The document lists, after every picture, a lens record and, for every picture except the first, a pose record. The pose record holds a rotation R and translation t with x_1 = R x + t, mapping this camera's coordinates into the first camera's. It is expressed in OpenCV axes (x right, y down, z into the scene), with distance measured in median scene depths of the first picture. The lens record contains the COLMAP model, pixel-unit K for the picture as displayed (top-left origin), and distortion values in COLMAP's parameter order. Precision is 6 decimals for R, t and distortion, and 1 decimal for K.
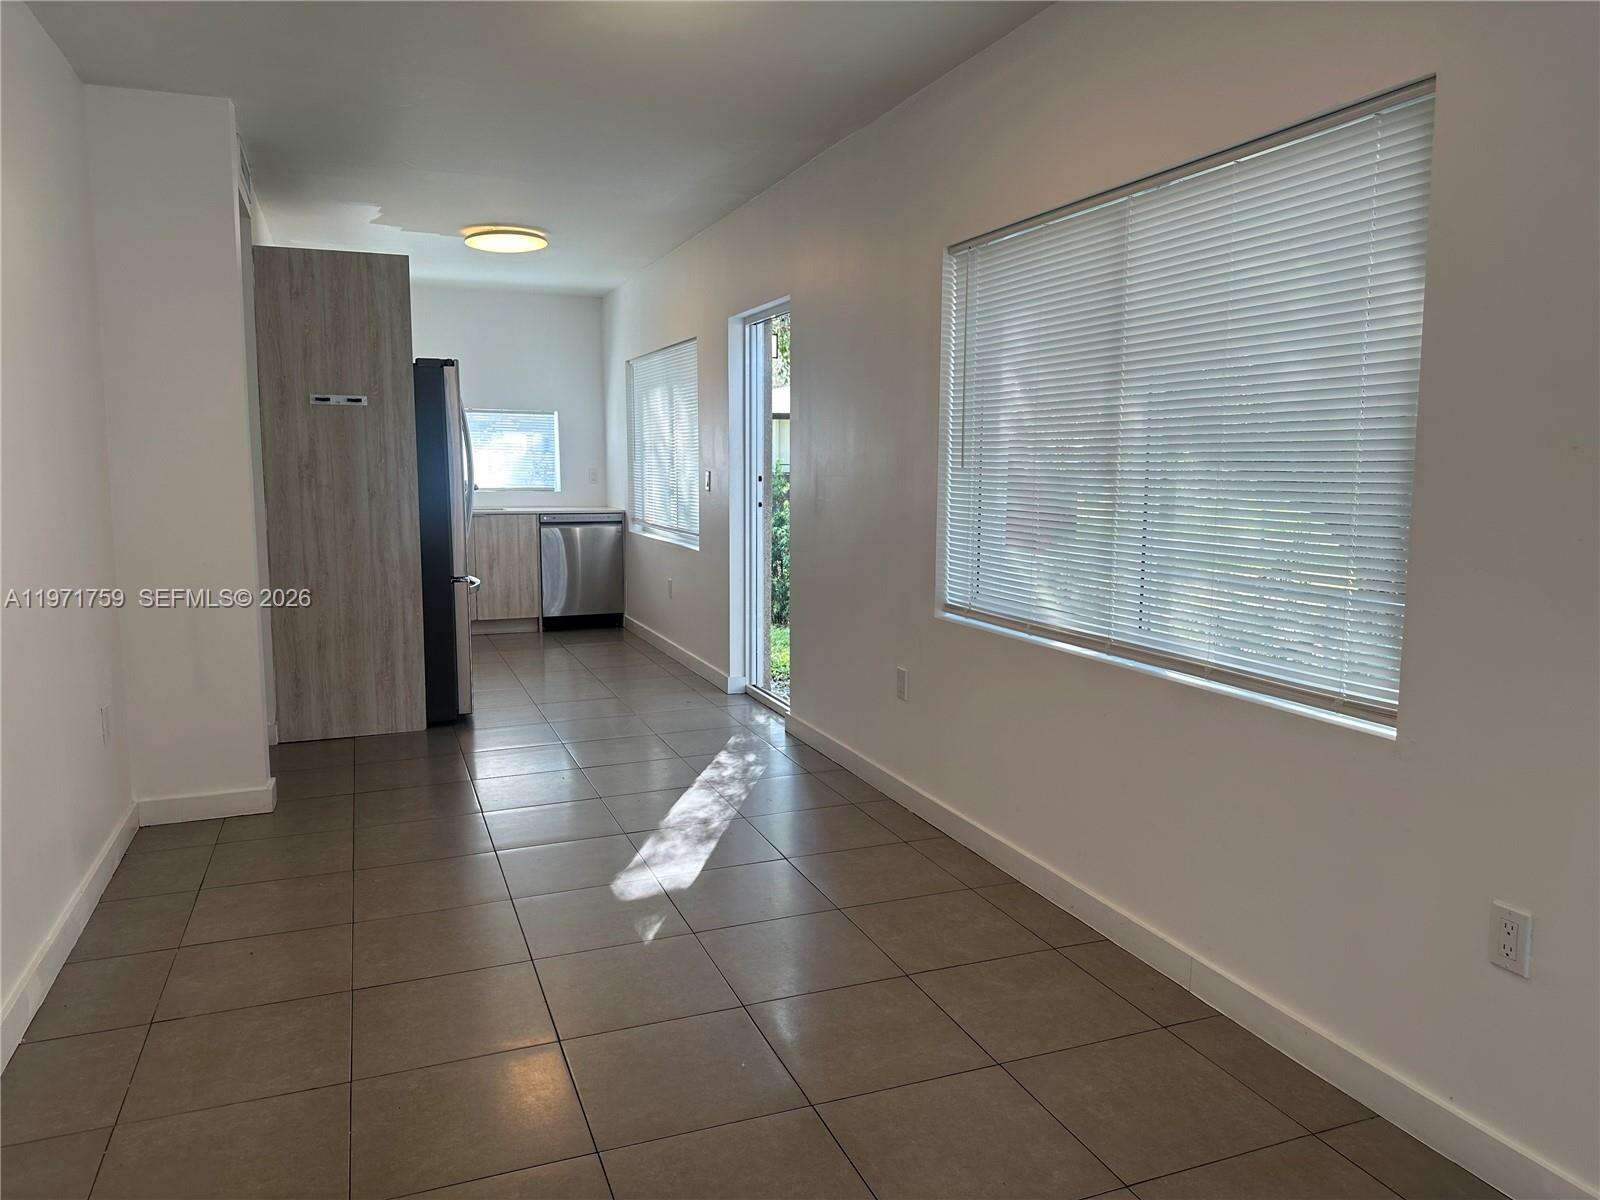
lens RADIAL K [[1119.7, 0, 790.1], [0, 1119.7, 601.6], [0, 0, 1]] dist [0.090779, -0.125192]
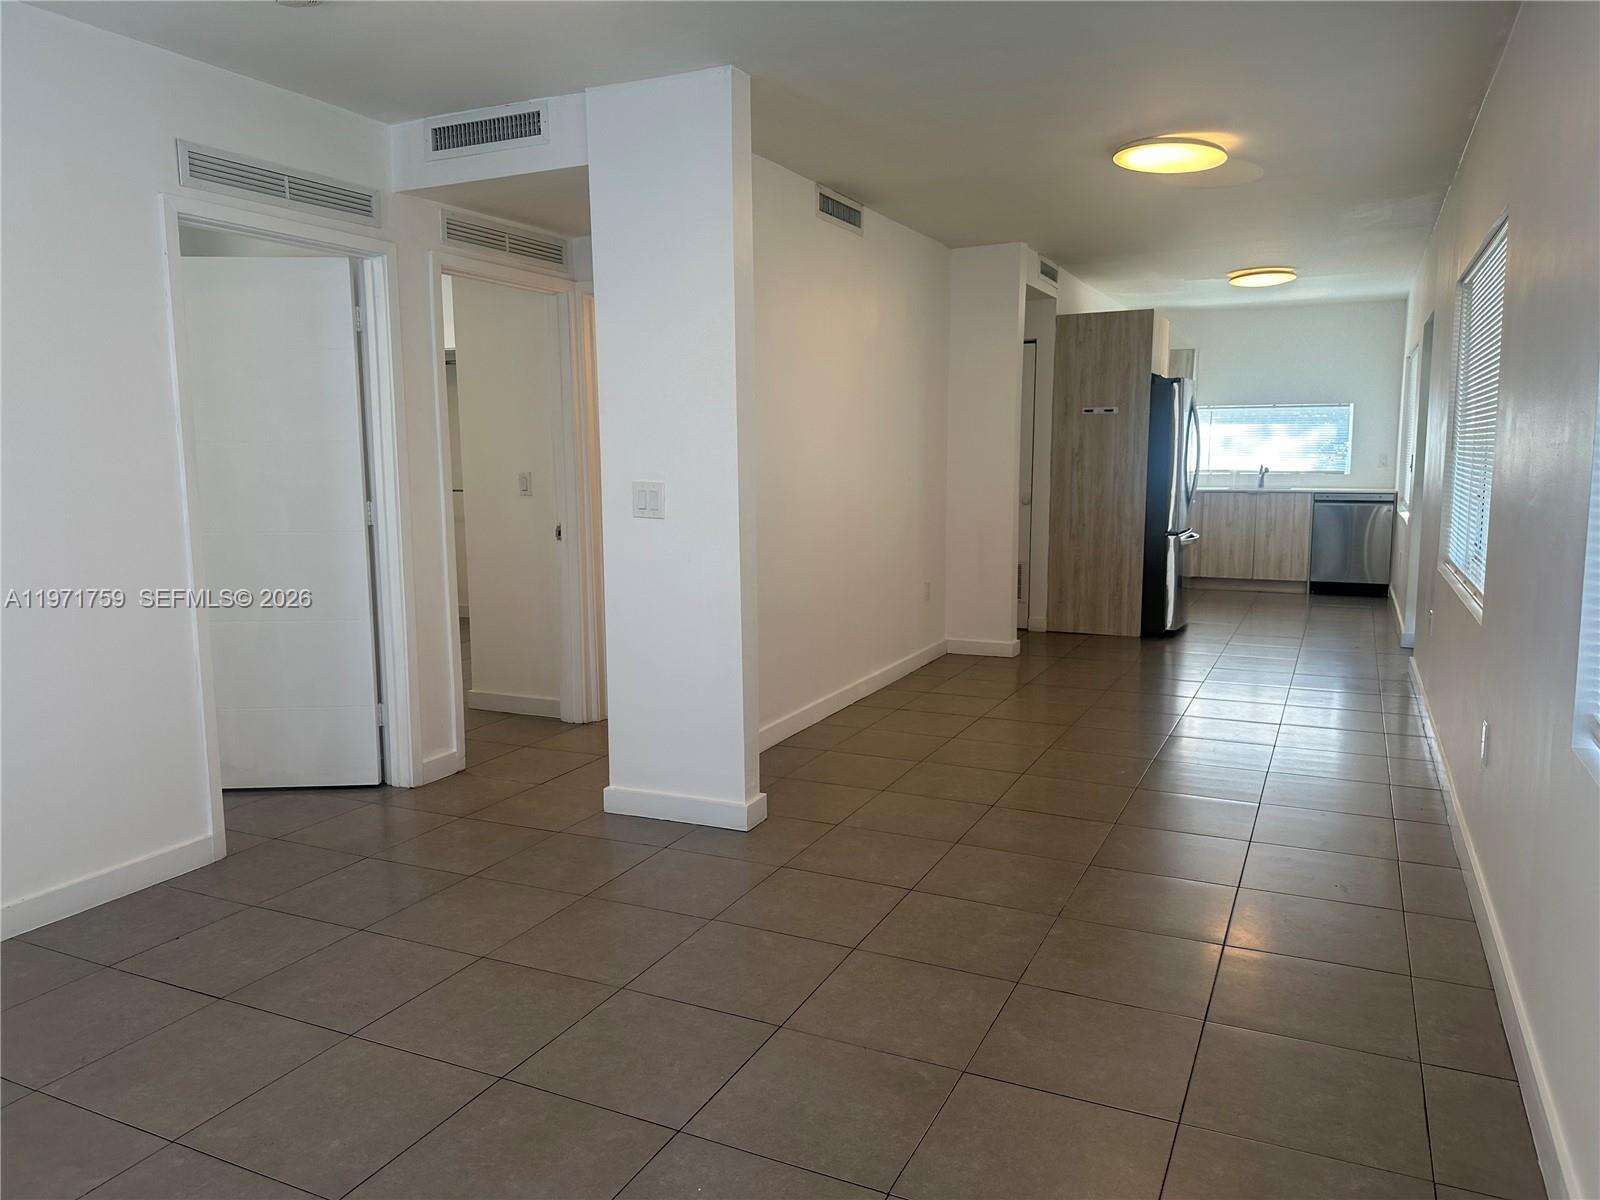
lens RADIAL K [[1119.7, 0, 790.1], [0, 1119.7, 601.6], [0, 0, 1]] dist [0.090779, -0.125192]
pose [[0.680317, 0.090840, -0.727267, 0.428448], [-0.083424, 0.995438, 0.046299, 0.040061], [0.728155, 0.029174, 0.684792, -0.319275]]
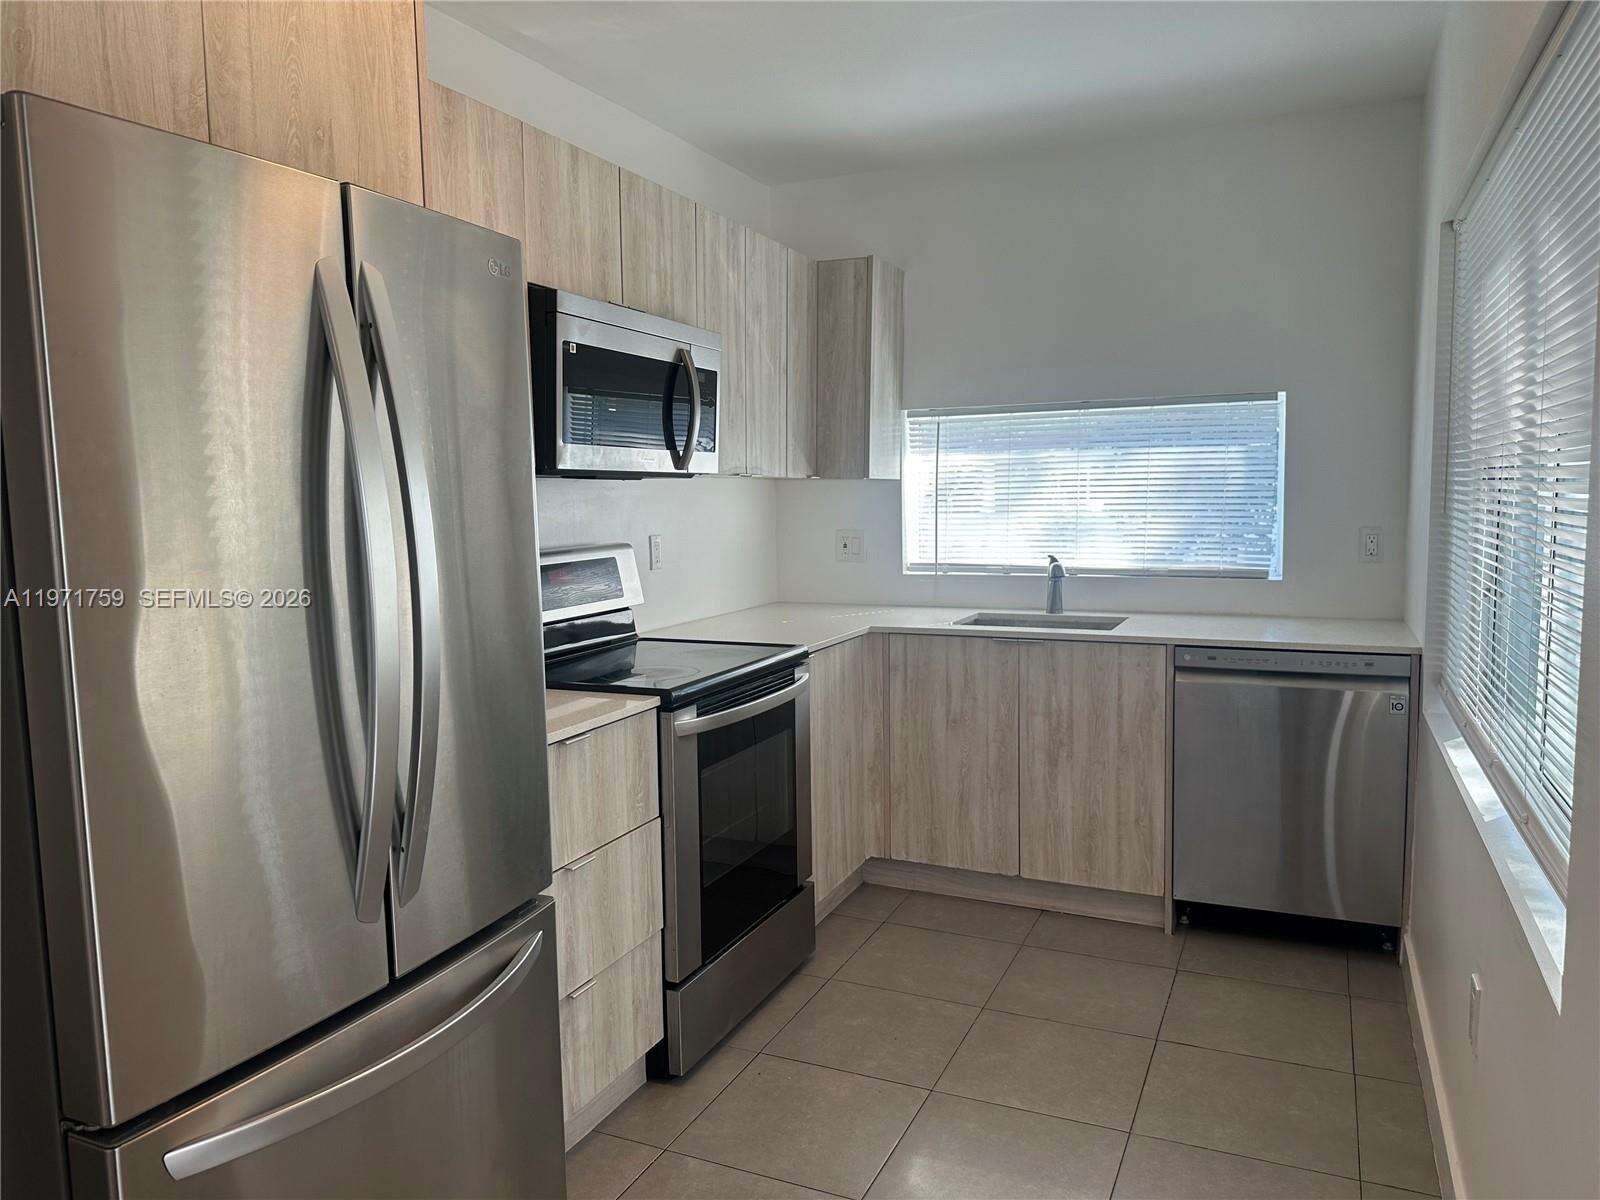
lens RADIAL K [[1118.3, 0, 795.9], [0, 1118.3, 600.7], [0, 0, 1]] dist [0.126947, -0.193408]
pose [[0.696255, 0.052690, -0.715858, -0.044962], [-0.067522, 0.997688, 0.007761, -0.135919], [0.714612, 0.042932, 0.698203, 0.965879]]
